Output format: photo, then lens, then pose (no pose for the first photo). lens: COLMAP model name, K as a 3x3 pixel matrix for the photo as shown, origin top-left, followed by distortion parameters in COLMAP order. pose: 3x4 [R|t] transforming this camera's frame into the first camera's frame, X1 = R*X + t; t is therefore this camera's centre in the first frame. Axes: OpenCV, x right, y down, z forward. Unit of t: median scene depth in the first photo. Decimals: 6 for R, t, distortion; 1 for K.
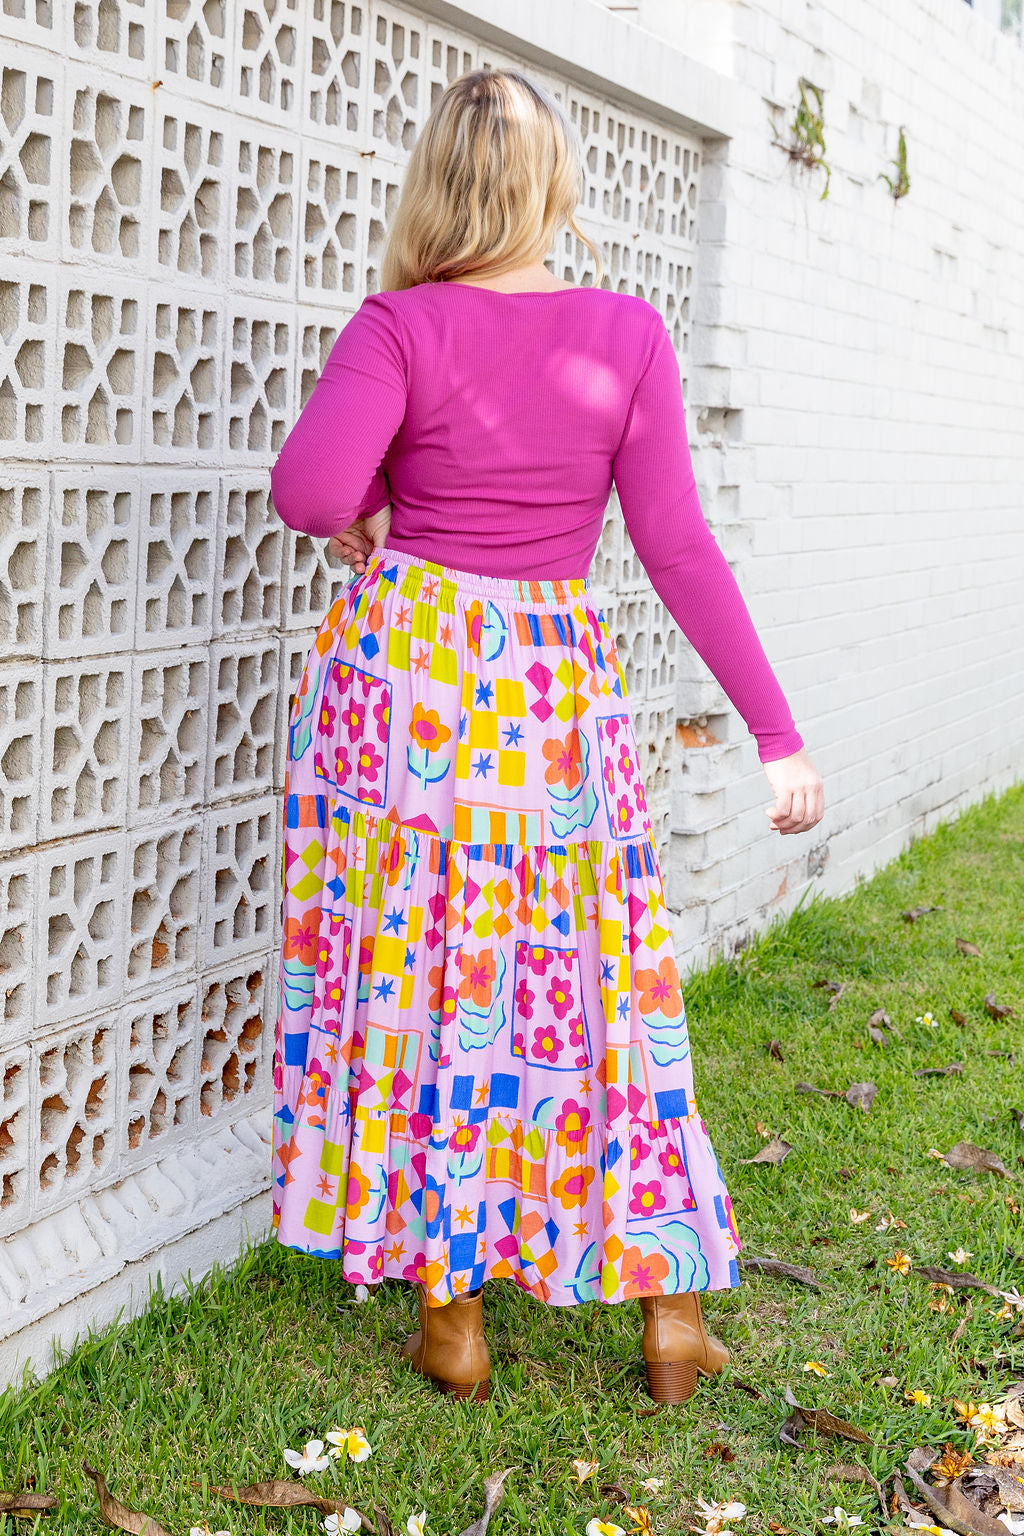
lens RADIAL K [[2580.6, 0, 513.8], [0, 2580.6, 862.2], [0, 0, 1]] dist [0.015067, -0.058582]
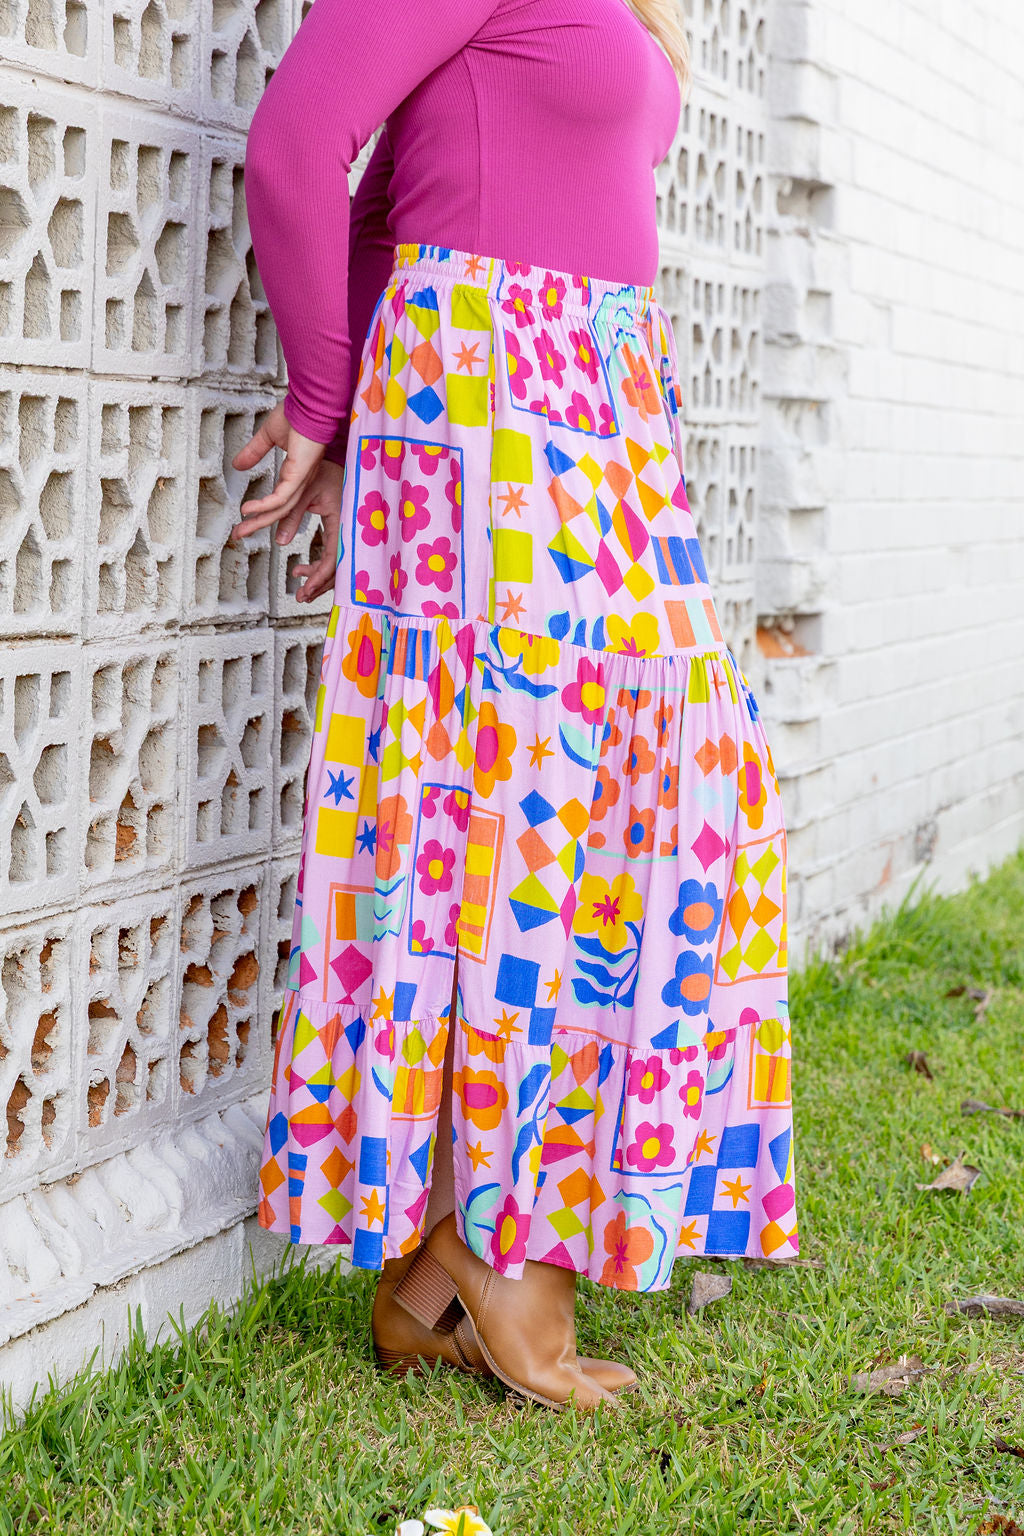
lens RADIAL K [[3409.8, 0, 557.8], [0, 3409.8, 929.4], [0, 0, 1]] dist [-0.005027, -0.014753]
pose [[0.998188, -0.023025, 0.055596, -0.068561], [0.024245, 0.999478, -0.021371, 0.074415], [-0.055075, 0.022681, 0.998225, 0.097135]]
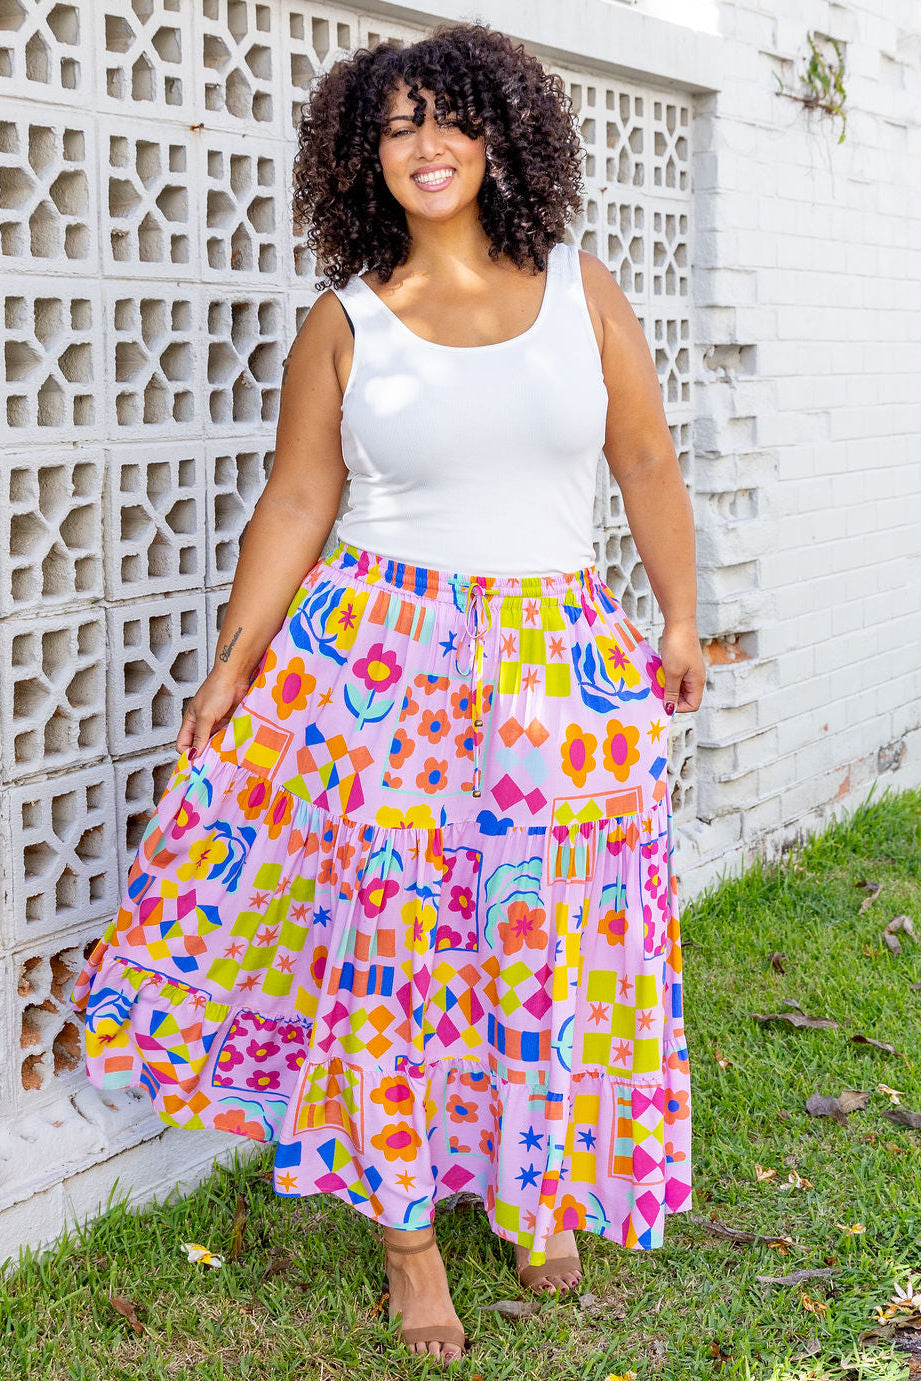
lens RADIAL K [[2024.8, 0, 459.4], [0, 2024.8, 629.1], [0, 0, 1]] dist [0.024921, -0.034517]
pose [[0.979328, -0.033929, -0.199412, 0.198818], [0.026292, 0.998821, -0.040819, -0.042096], [0.200562, 0.034732, 0.979065, 0.248888]]
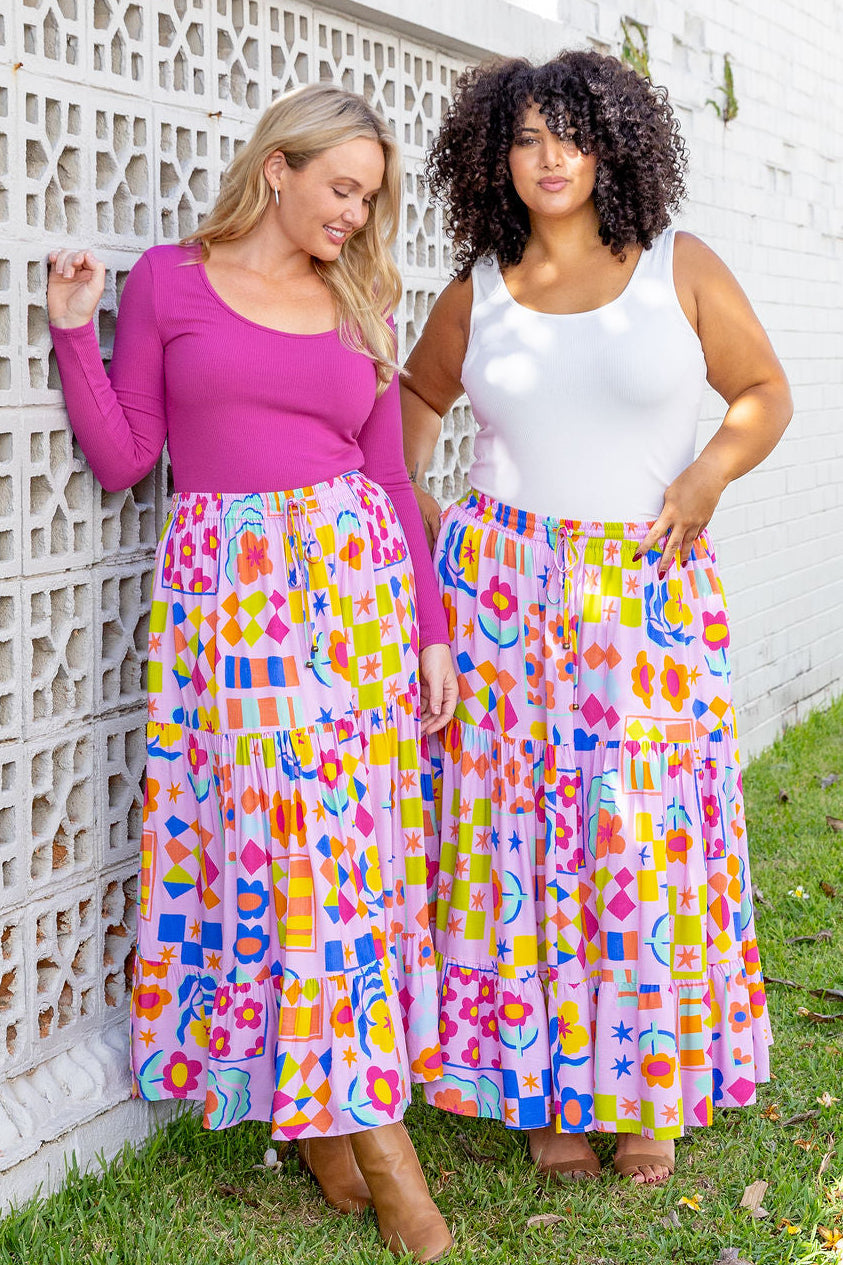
lens RADIAL K [[2591.6, 0, 455.9], [0, 2591.6, 633.4], [0, 0, 1]] dist [0.009323, -0.054291]
pose [[0.998185, -0.057770, 0.016998, 0.013995], [0.058687, 0.996498, -0.059561, 0.015947], [-0.013497, 0.060451, 0.998080, -0.083015]]
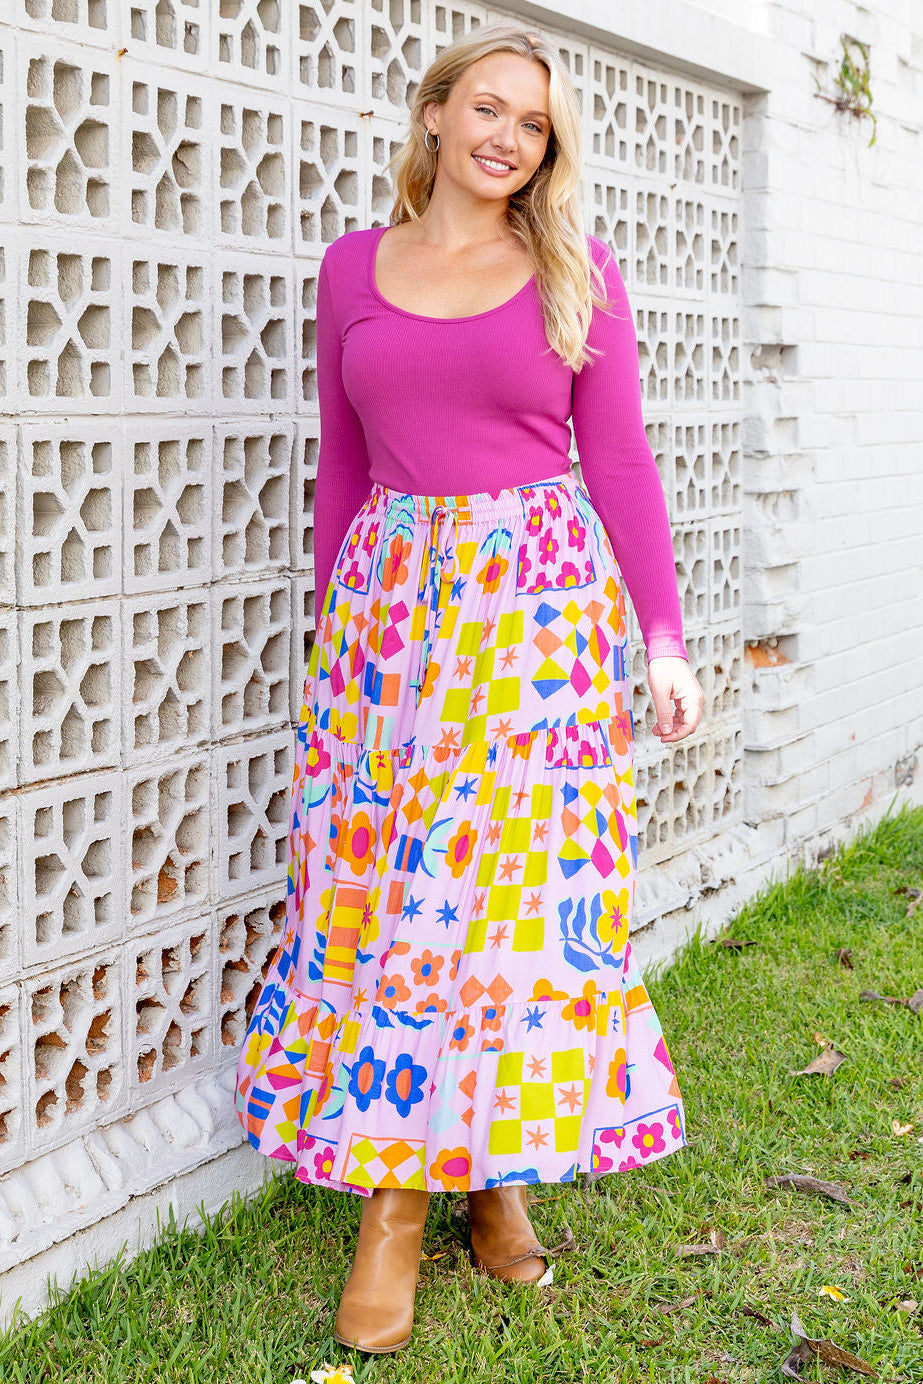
lens RADIAL K [[2306.4, 0, 477.2], [0, 2306.4, 633.3], [0, 0, 1]] dist [0.008153, -0.019672]
pose [[0.993982, -0.039874, -0.102026, 0.075880], [0.033322, 0.997319, -0.065143, -0.001739], [0.104350, 0.061352, 0.992646, 0.089506]]
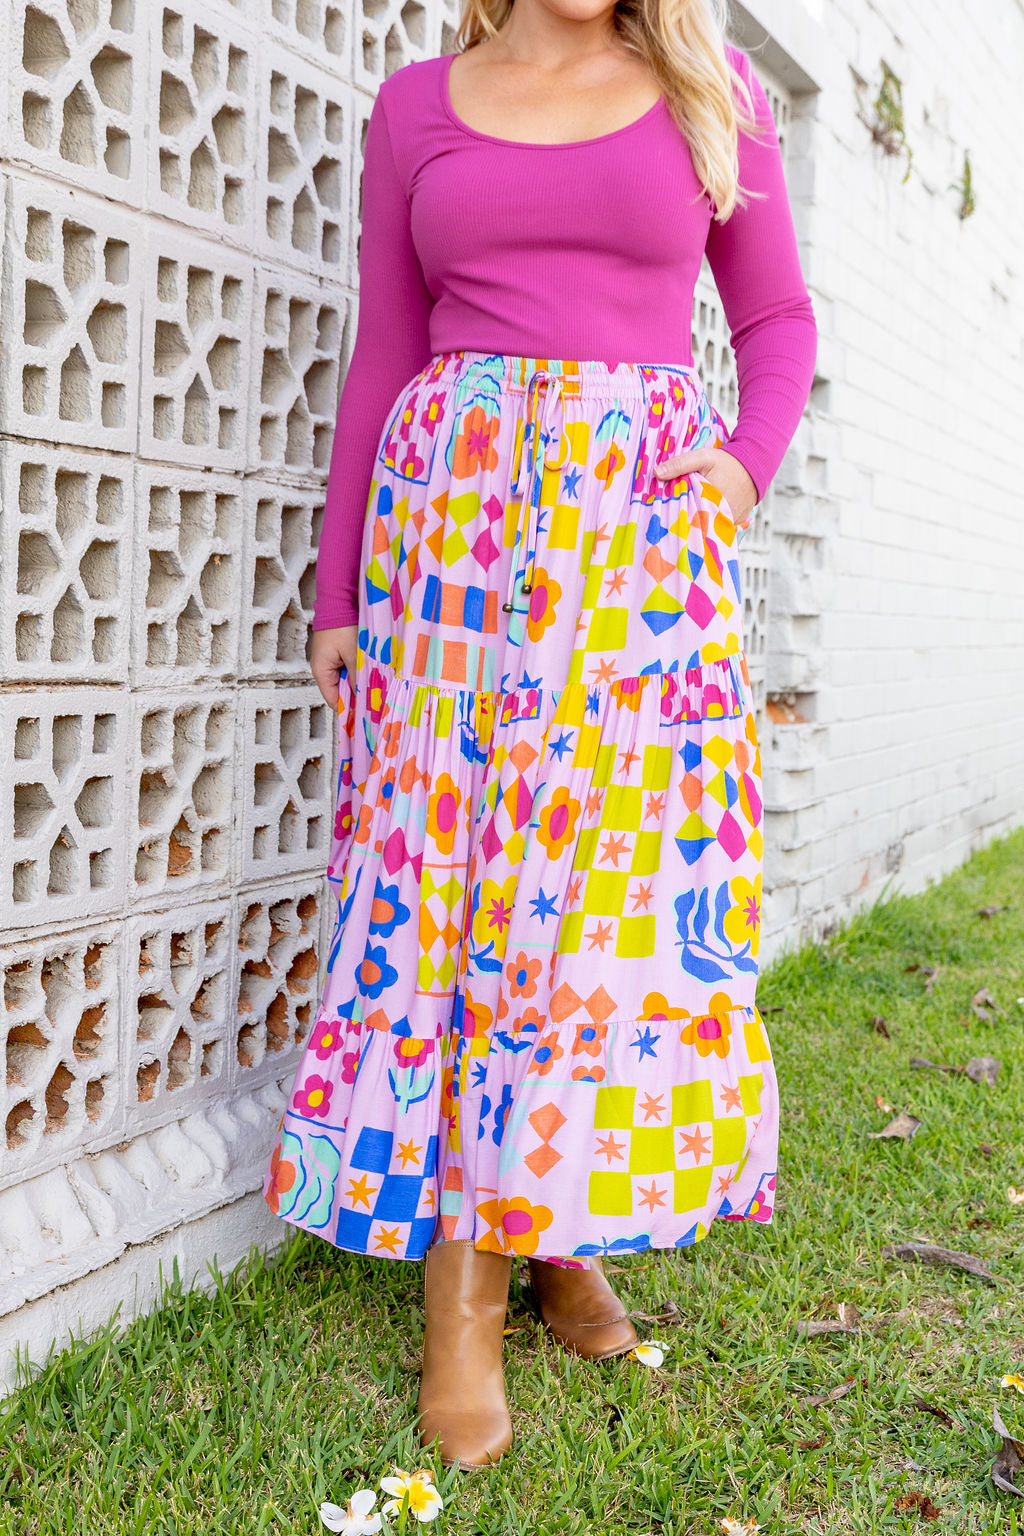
lens RADIAL K [[2029.5, 0, 507.0], [0, 2029.5, 860.0], [0, 0, 1]] dist [0.032072, -0.019398]
pose [[0.999364, -0.006813, -0.034989, -0.012837], [0.005386, 0.999156, -0.040725, 0.057479], [0.035237, 0.040510, 0.998558, 0.345063]]
